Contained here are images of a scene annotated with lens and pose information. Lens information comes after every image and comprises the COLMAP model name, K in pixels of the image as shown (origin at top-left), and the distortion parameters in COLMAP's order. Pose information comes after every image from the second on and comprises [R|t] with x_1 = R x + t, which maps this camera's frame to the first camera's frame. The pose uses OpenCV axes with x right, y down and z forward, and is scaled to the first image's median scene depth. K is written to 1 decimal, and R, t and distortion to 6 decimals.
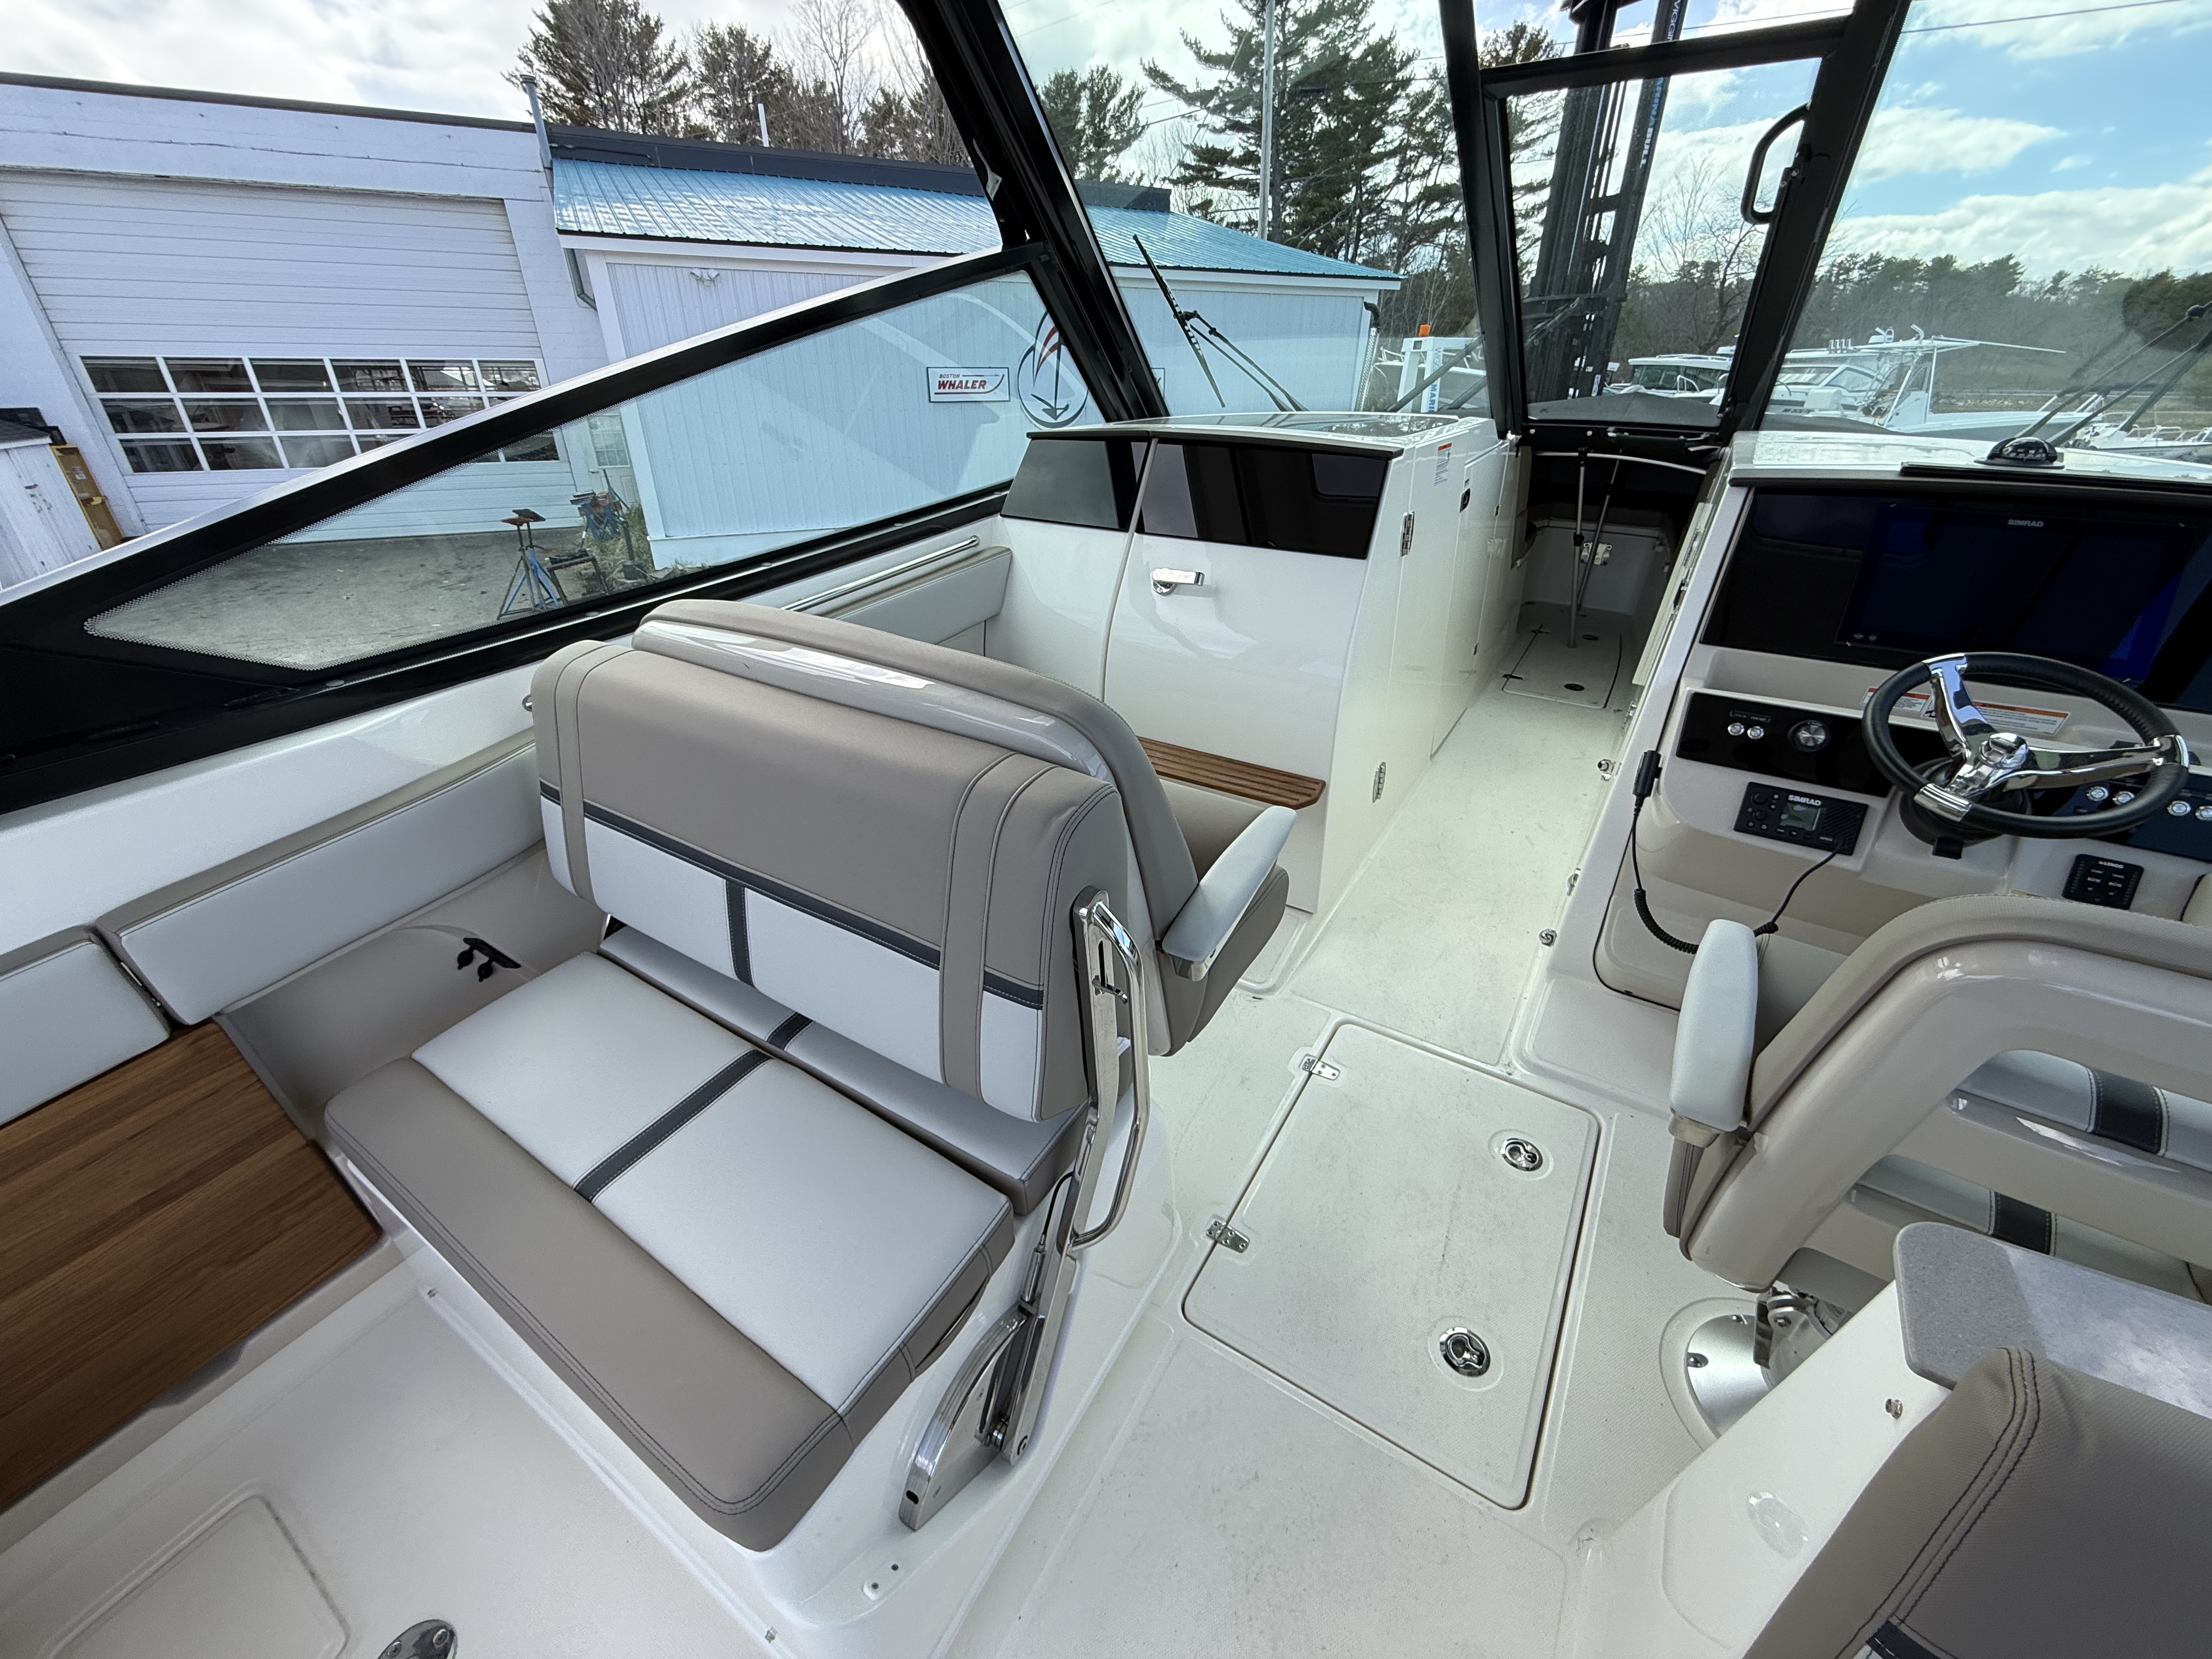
lens RADIAL K [[886.6, 0, 1101.8], [0, 886.6, 830.2], [0, 0, 1]] dist [-0.000318, -0.000267]
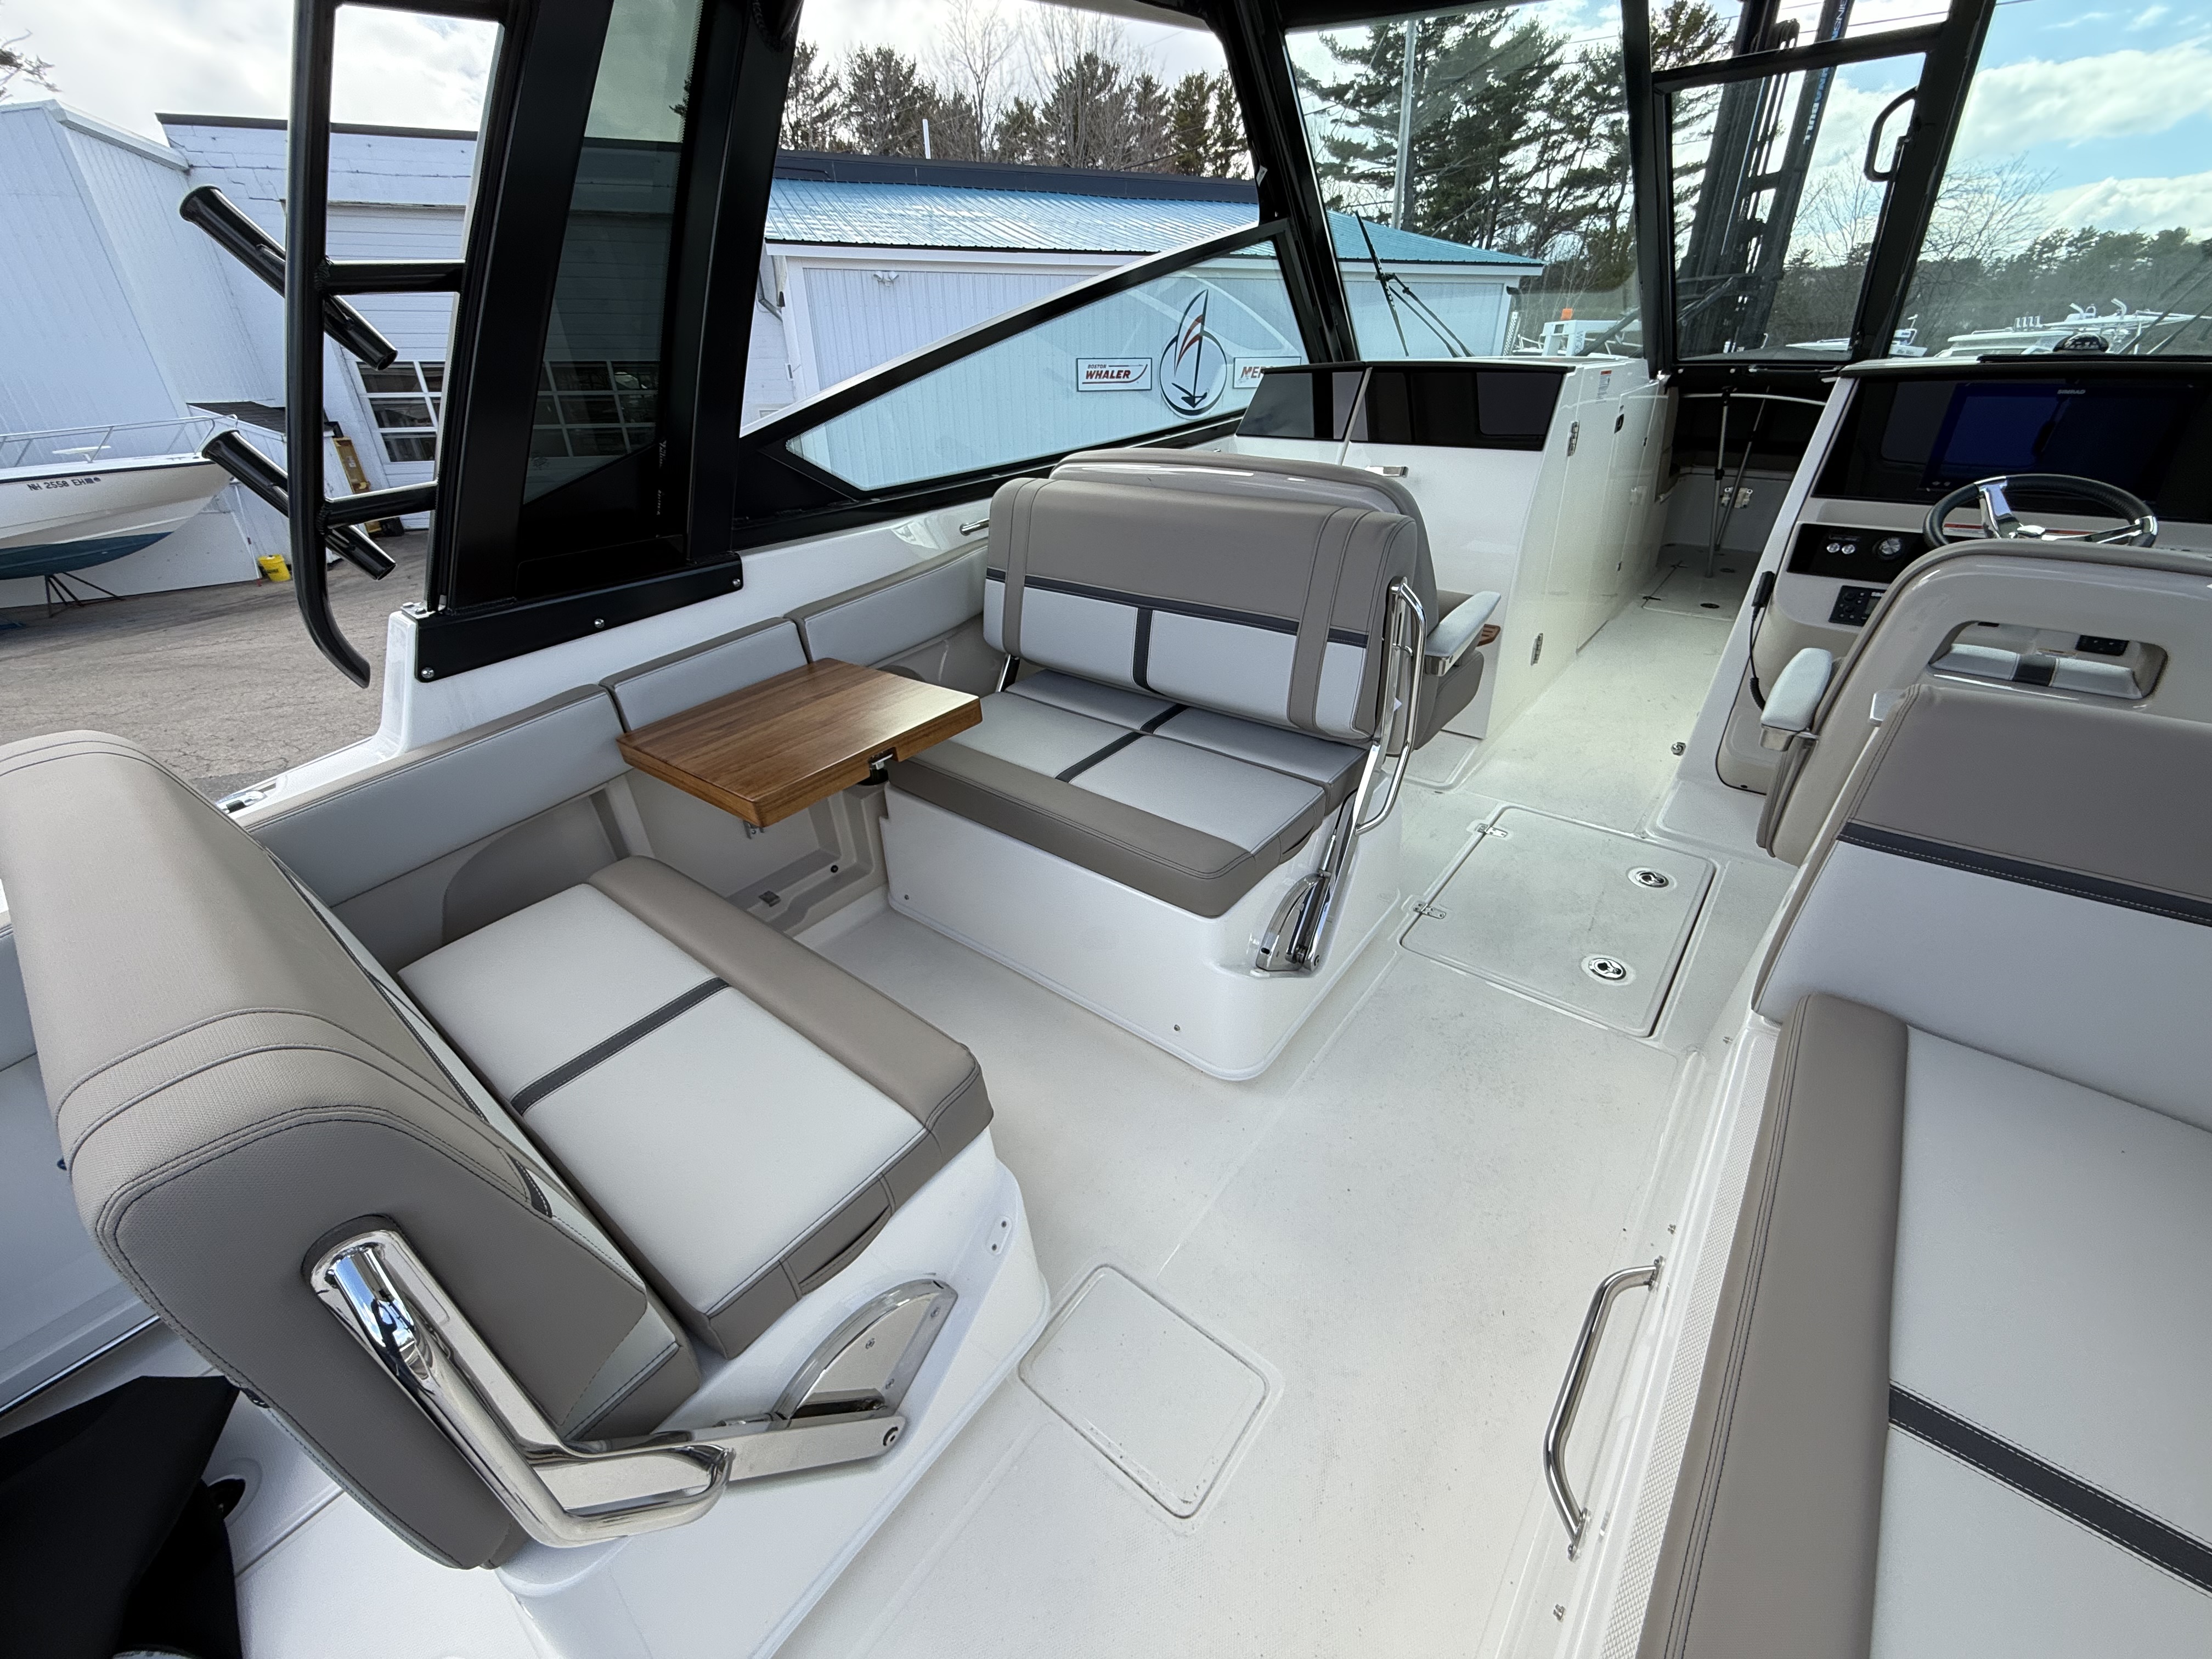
lens RADIAL K [[886.7, 0, 1097.6], [0, 886.7, 828.5], [0, 0, 1]] dist [-0.001441, -0.000202]
pose [[0.992867, 0.042440, -0.111416, -0.025720], [-0.042712, 0.999087, -0.000052, 0.039161], [0.111312, 0.004811, 0.993774, -0.051343]]
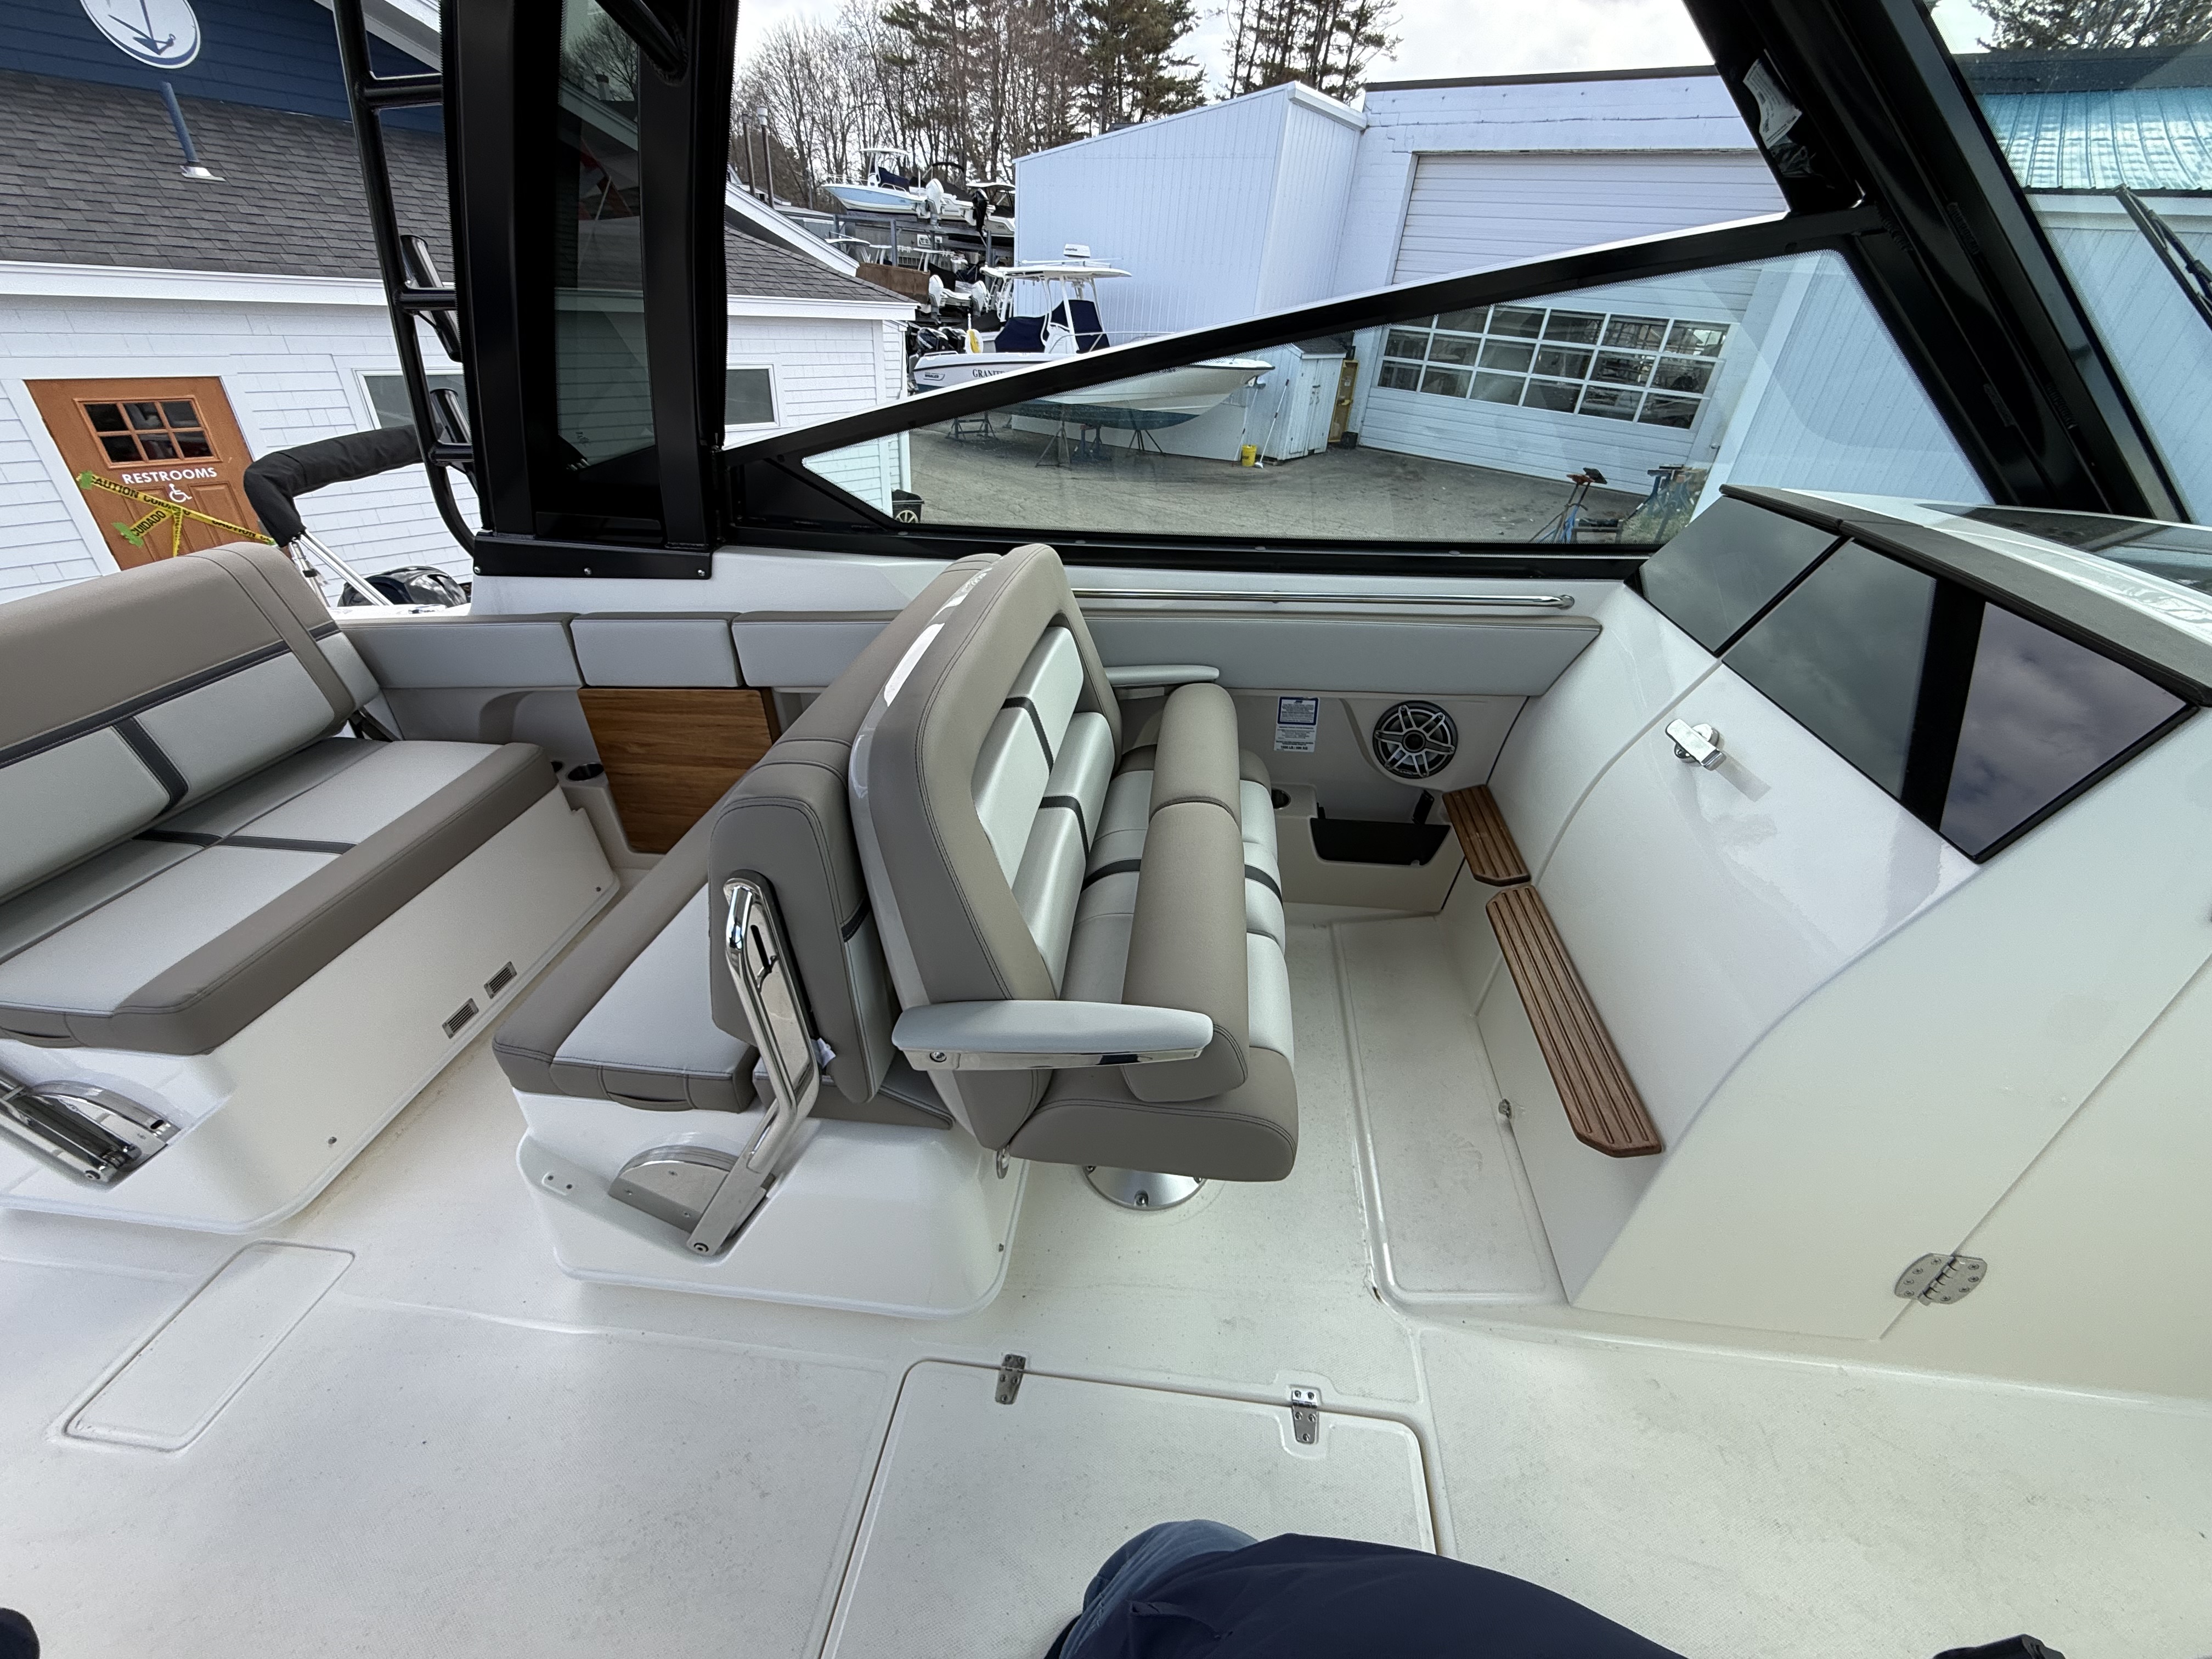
lens RADIAL K [[877.0, 0, 1106.0], [0, 877.0, 829.5], [0, 0, 1]] dist [-0.000736, -0.000347]
pose [[0.428761, 0.504199, -0.749631, 0.062964], [-0.473691, 0.832031, 0.288688, -0.032808], [0.769273, 0.231316, 0.595578, 0.047757]]
